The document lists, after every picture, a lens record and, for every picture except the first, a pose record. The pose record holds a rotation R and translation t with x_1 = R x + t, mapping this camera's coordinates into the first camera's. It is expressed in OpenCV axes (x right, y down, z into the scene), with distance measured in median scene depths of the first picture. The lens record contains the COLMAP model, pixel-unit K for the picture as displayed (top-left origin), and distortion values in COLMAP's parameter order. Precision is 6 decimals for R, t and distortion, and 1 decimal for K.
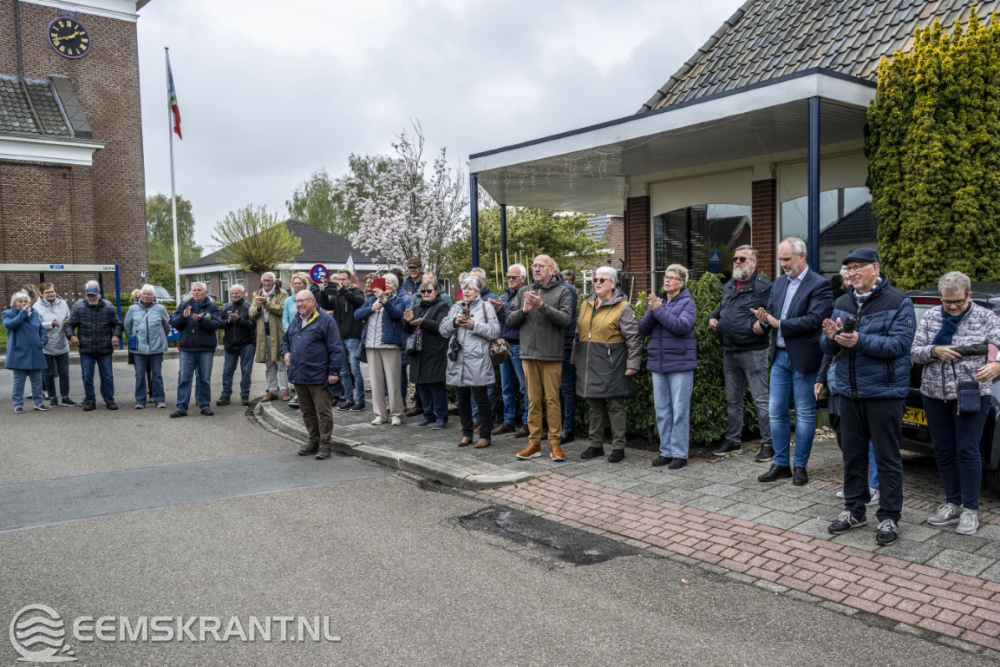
lens RADIAL K [[785.1, 0, 500.3], [0, 785.1, 342.1], [0, 0, 1]] dist [0.014950, 0.006871]
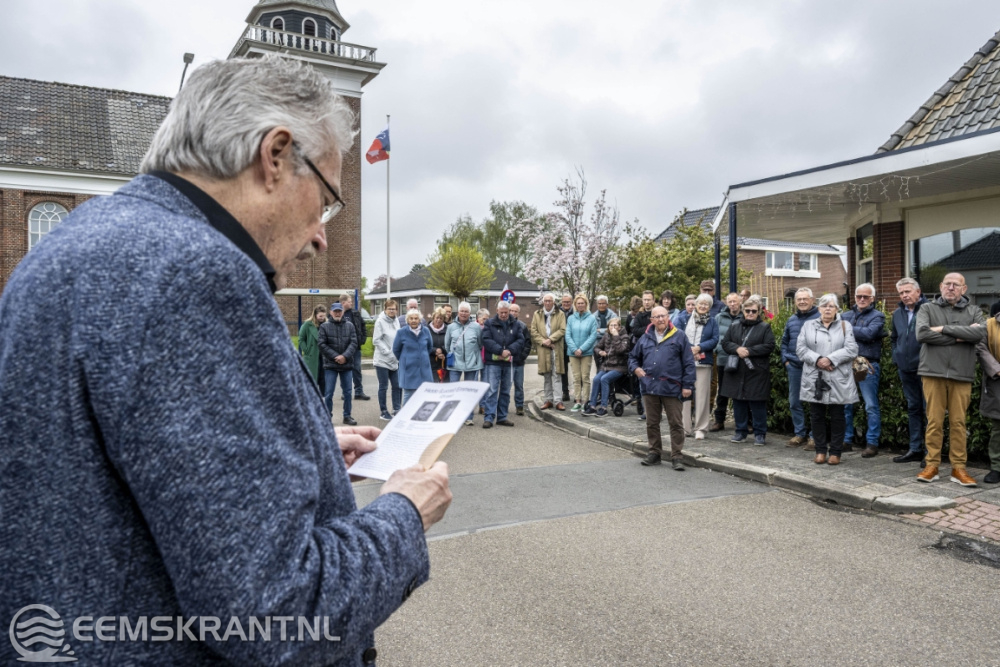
lens RADIAL K [[682.4, 0, 500.0], [0, 682.4, 324.1], [0, 0, 1]] dist [0.000206, -0.000749]
pose [[0.979694, 0.012440, -0.200113, -0.253342], [-0.022561, 0.998574, -0.048377, 0.005470], [0.199226, 0.051909, 0.978578, 0.052004]]
